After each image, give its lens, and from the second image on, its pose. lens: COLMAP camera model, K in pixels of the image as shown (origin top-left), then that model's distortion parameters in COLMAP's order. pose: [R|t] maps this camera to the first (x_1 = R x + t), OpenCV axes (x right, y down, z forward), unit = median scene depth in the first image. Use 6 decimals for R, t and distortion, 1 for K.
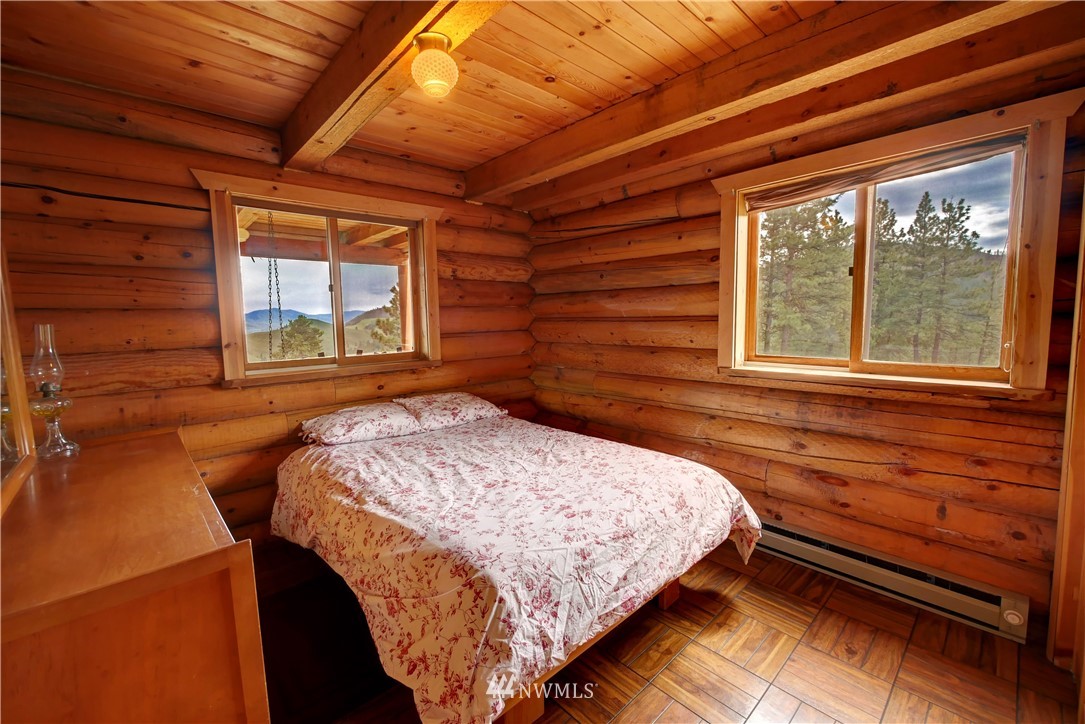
lens RADIAL K [[460.2, 0, 545.9], [0, 460.2, 355.4], [0, 0, 1]] dist [-0.005833, 0.000171]
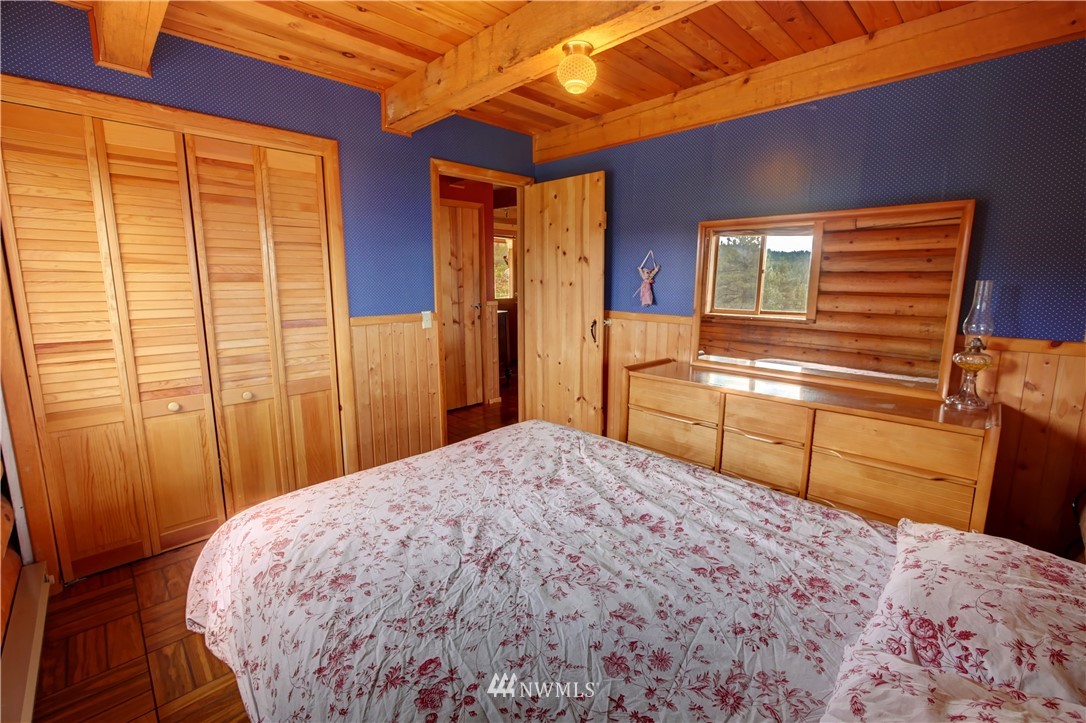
lens RADIAL K [[460.6, 0, 546.4], [0, 460.6, 354.9], [0, 0, 1]] dist [-0.005833, 0.000171]
pose [[-0.999540, 0.021391, -0.021502, -0.081067], [0.015256, 0.967315, 0.253118, -0.139798], [0.026214, 0.252673, -0.967196, 1.568915]]
